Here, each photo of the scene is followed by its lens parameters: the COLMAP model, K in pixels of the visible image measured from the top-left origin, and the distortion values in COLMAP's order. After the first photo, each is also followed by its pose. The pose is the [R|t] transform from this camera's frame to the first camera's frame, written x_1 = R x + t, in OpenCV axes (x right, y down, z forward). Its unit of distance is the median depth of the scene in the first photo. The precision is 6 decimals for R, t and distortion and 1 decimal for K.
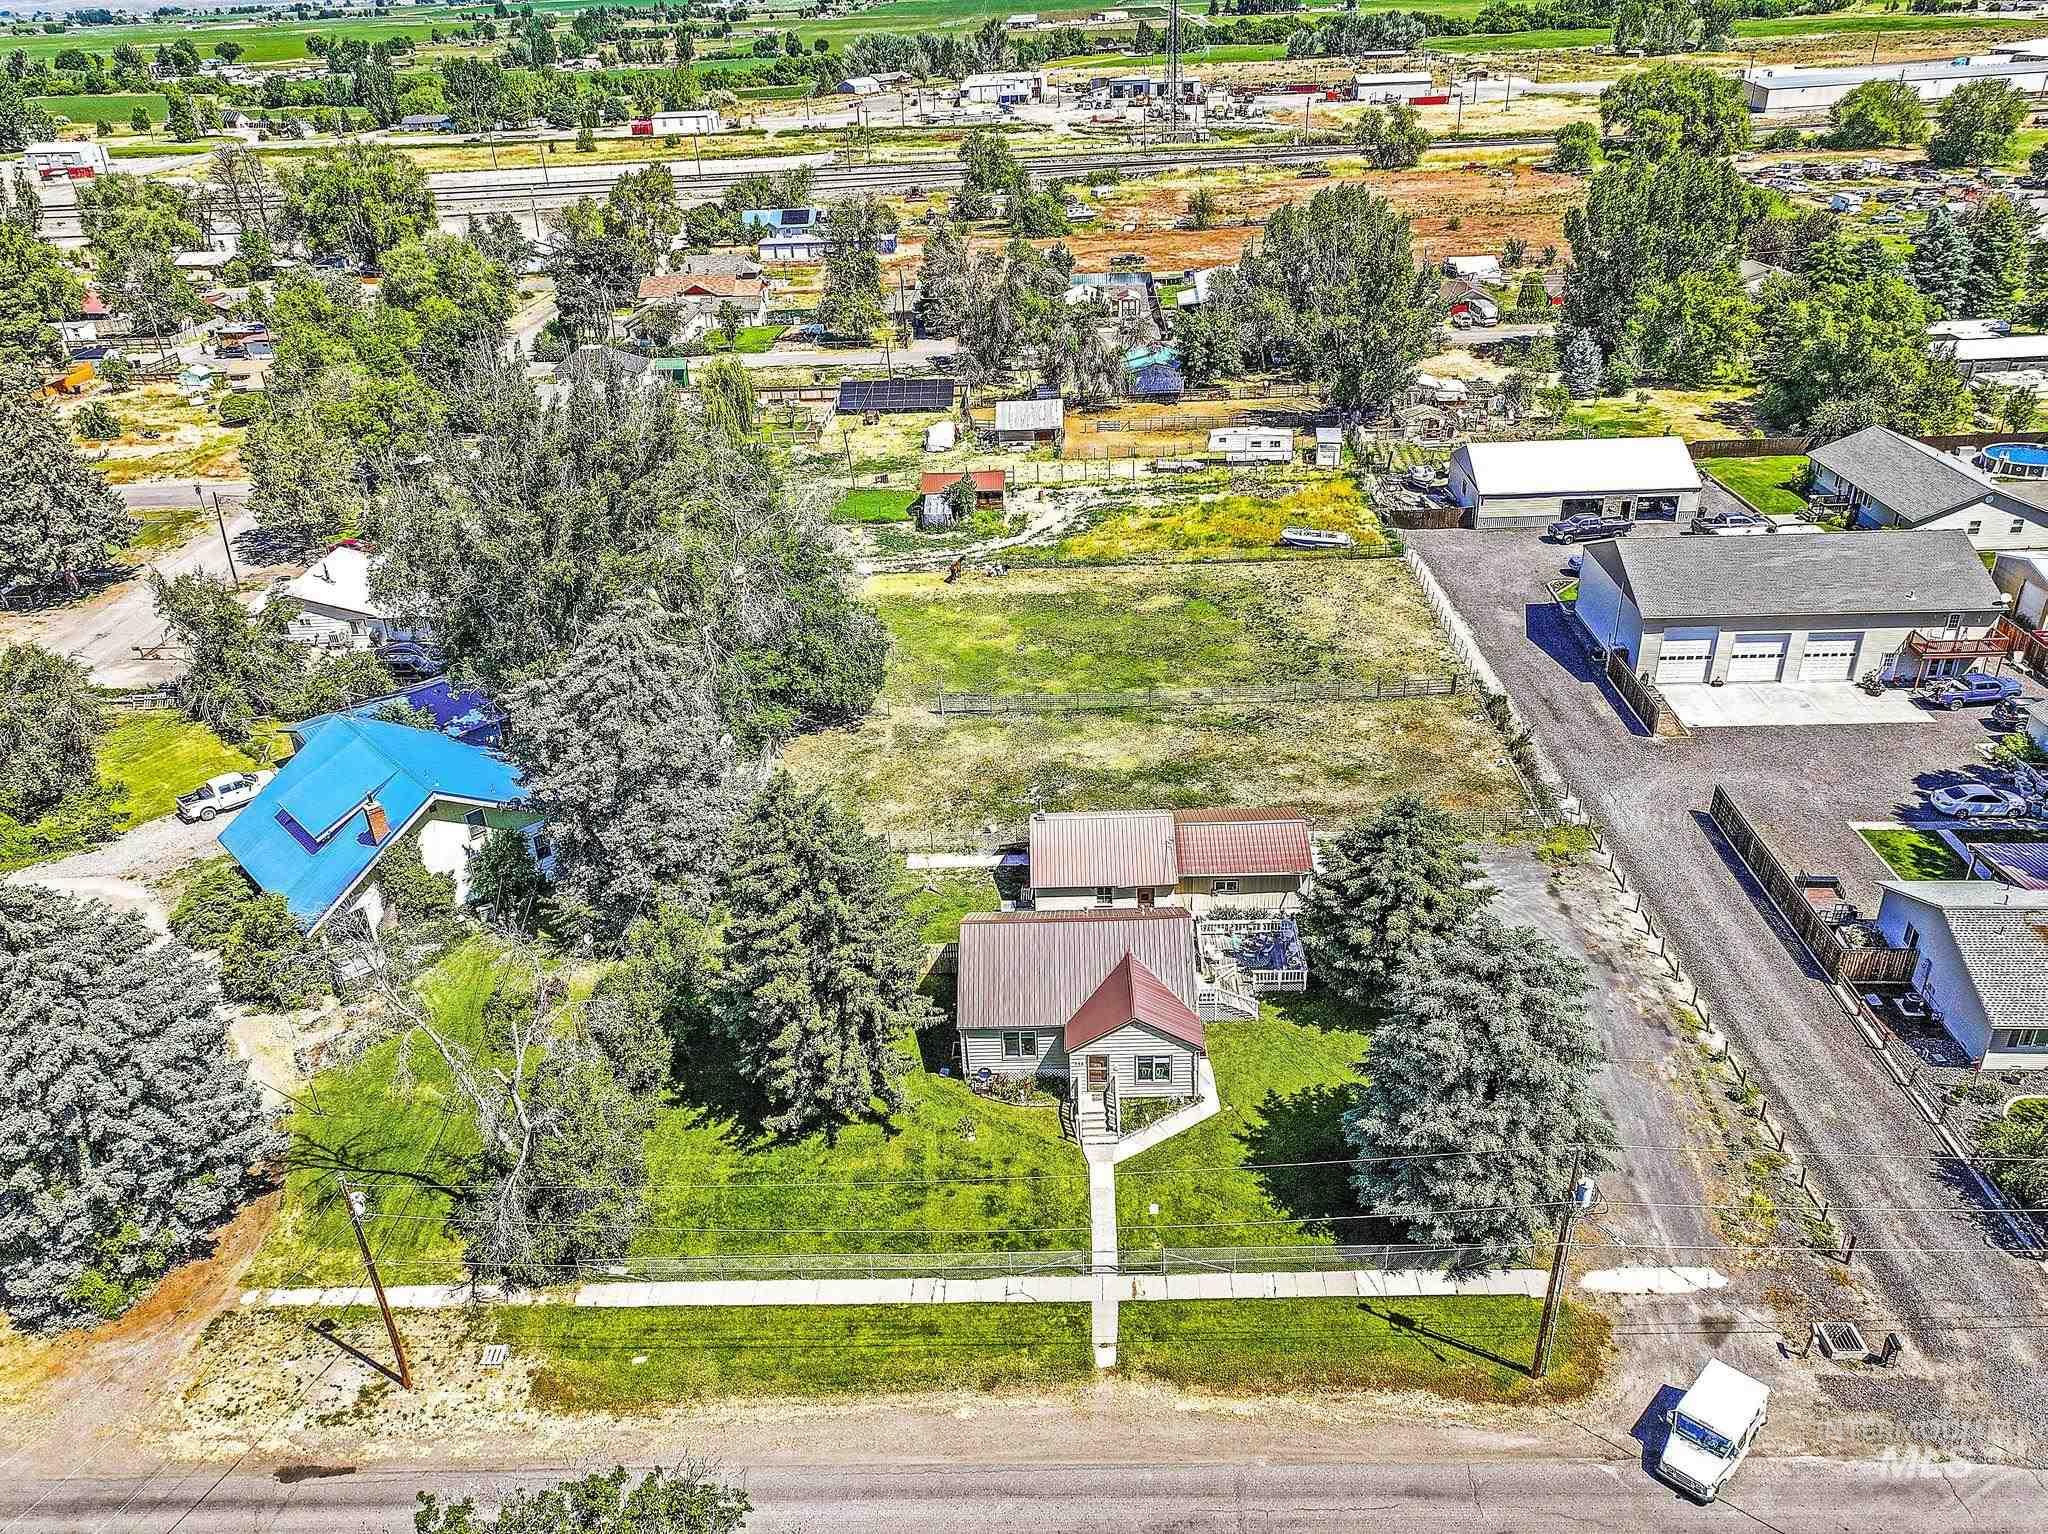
lens RADIAL K [[1472.5, 0, 1024.0], [0, 1472.5, 767.0], [0, 0, 1]] dist [0.004430, -0.004895]
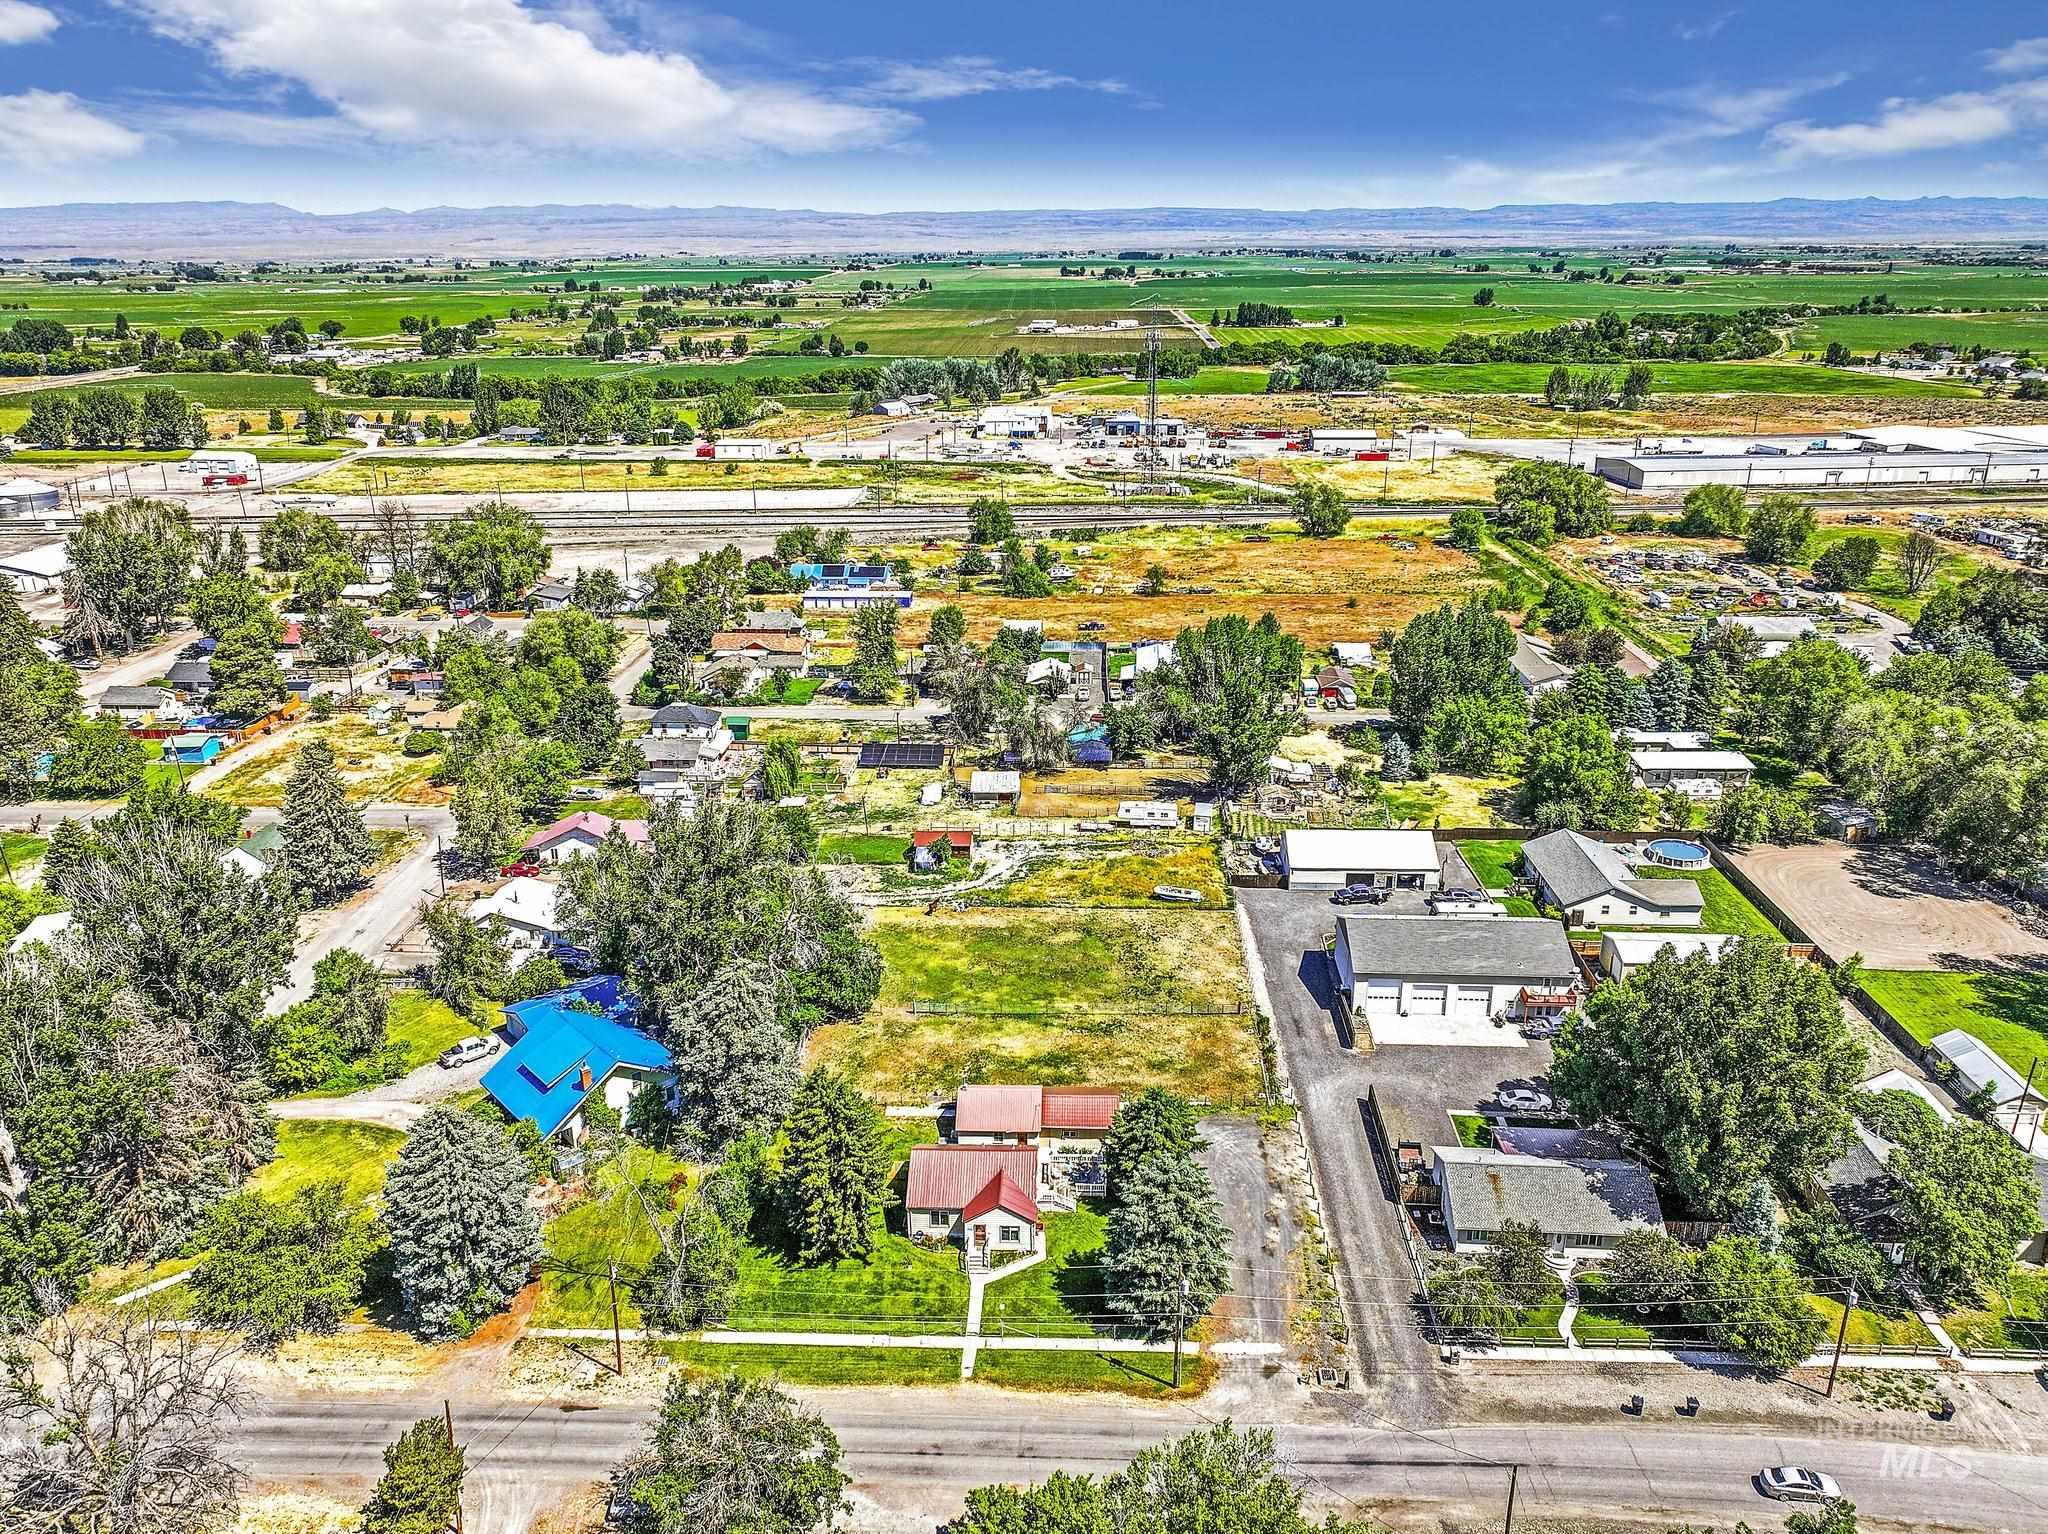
lens RADIAL K [[1472.5, 0, 1024.0], [0, 1472.5, 767.0], [0, 0, 1]] dist [0.004430, -0.004895]
pose [[0.999241, 0.038375, -0.006686, 0.068085], [-0.038947, 0.987211, -0.154586, -0.064050], [0.000668, 0.154729, 0.987957, -0.660008]]
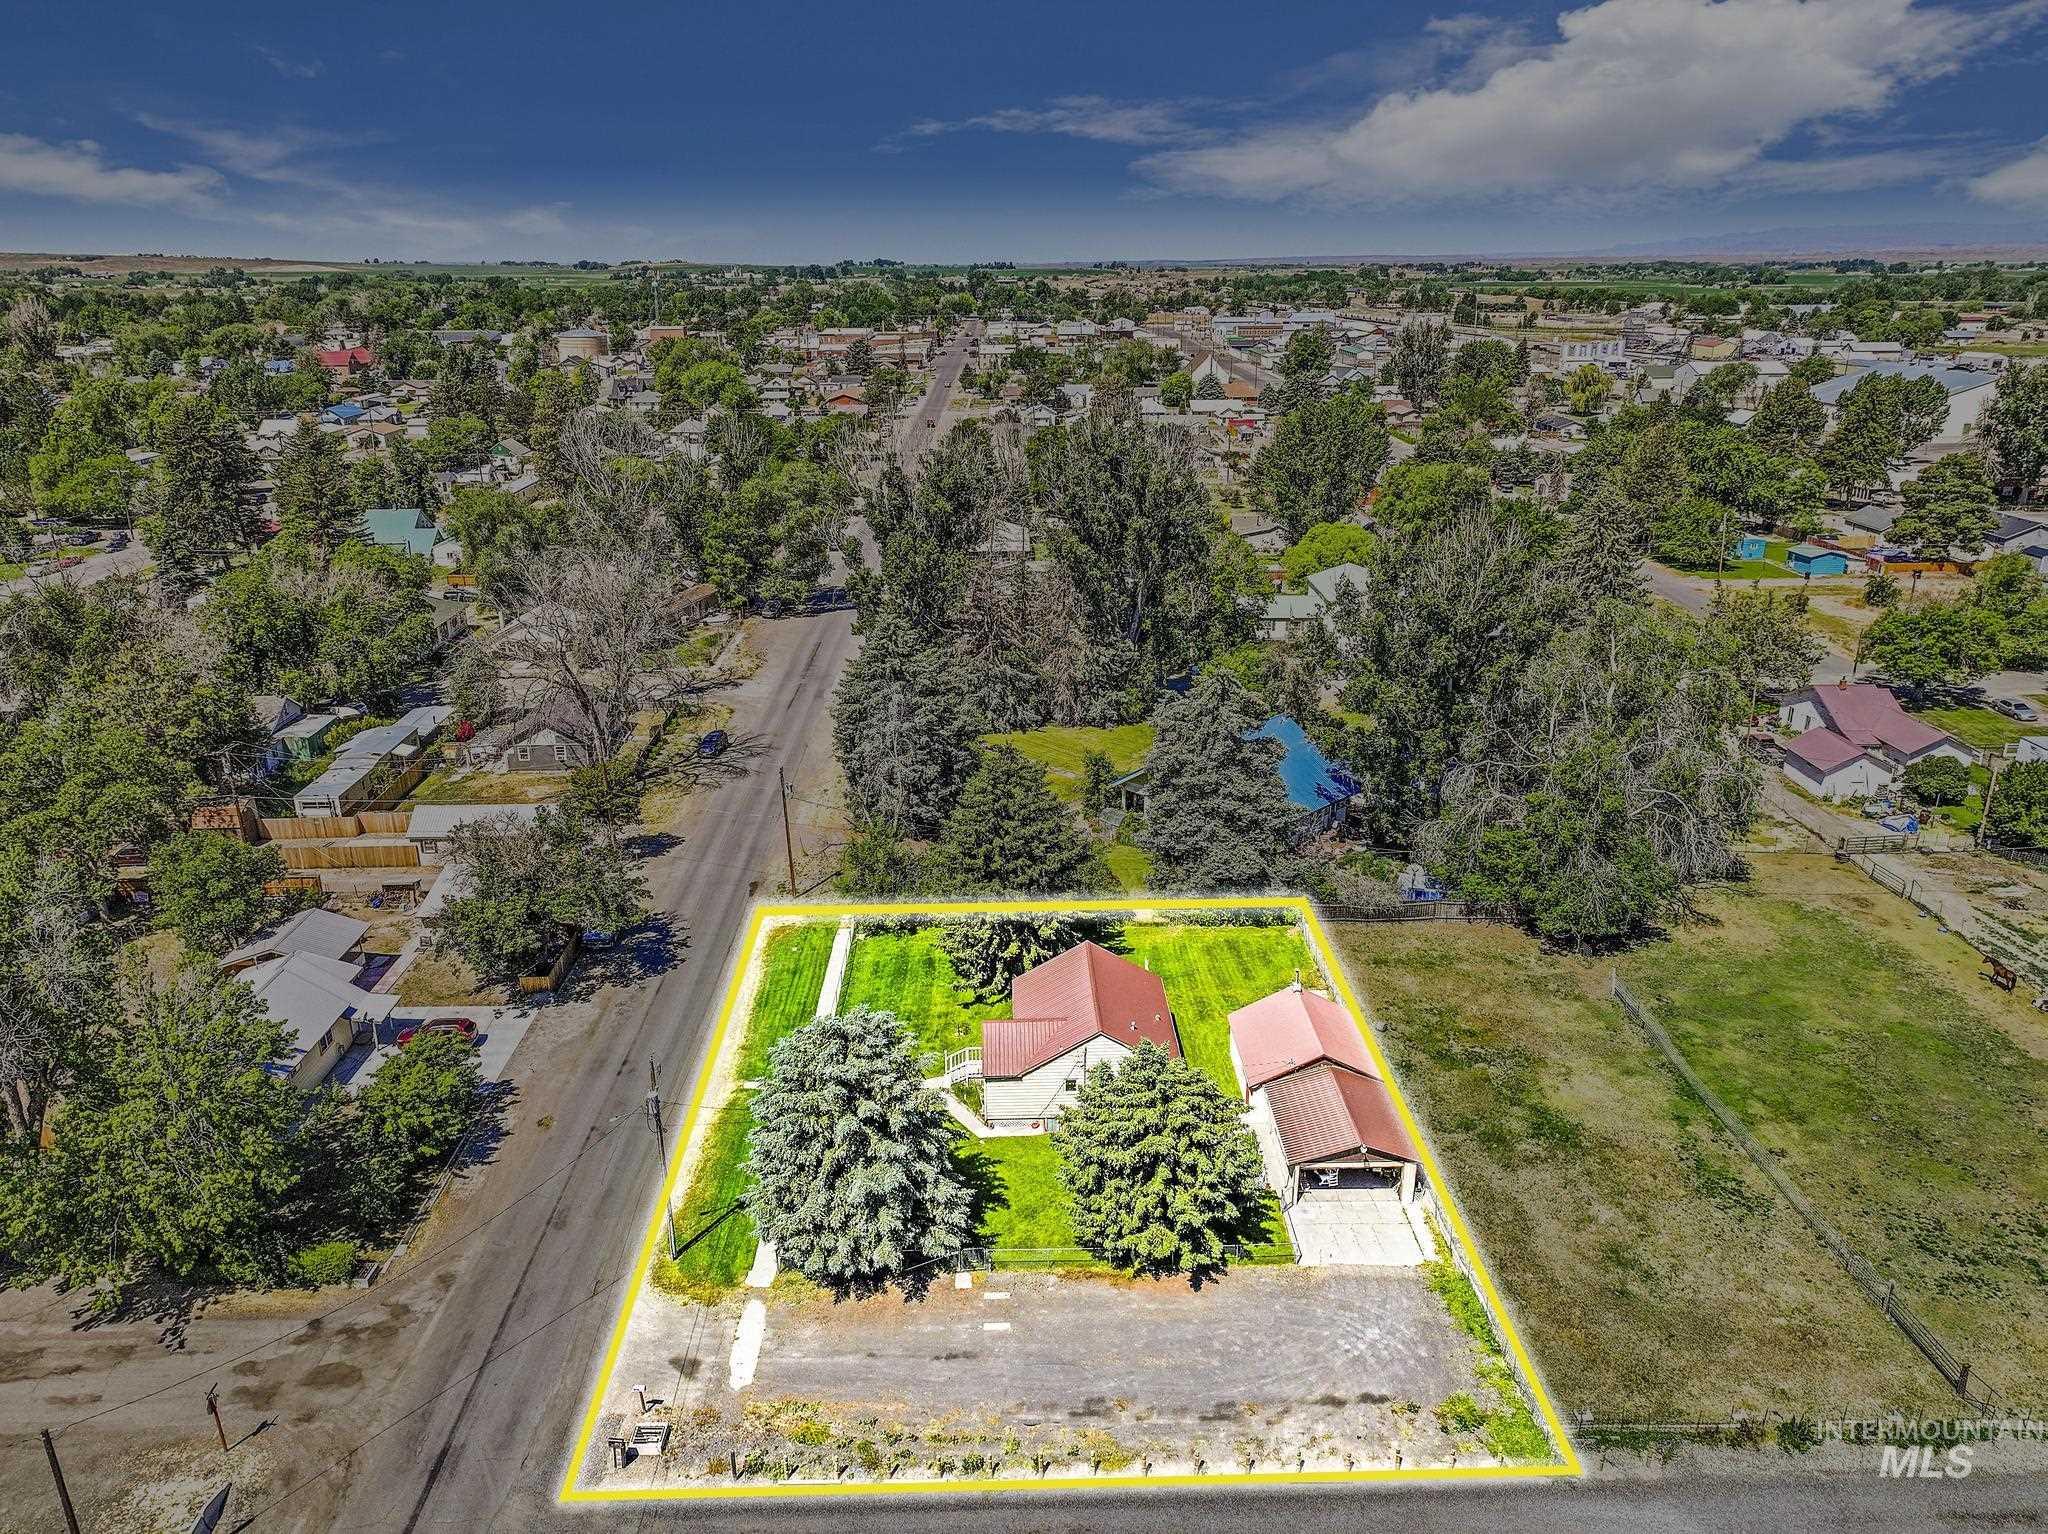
lens RADIAL K [[1447.4, 0, 1024.0], [0, 1447.4, 767.0], [0, 0, 1]] dist [-0.007337, 0.023424]
pose [[0.040719, 0.367238, -0.929235, 0.814145], [-0.471405, 0.827055, 0.306199, -0.292402], [0.880976, 0.425578, 0.206794, 0.468942]]
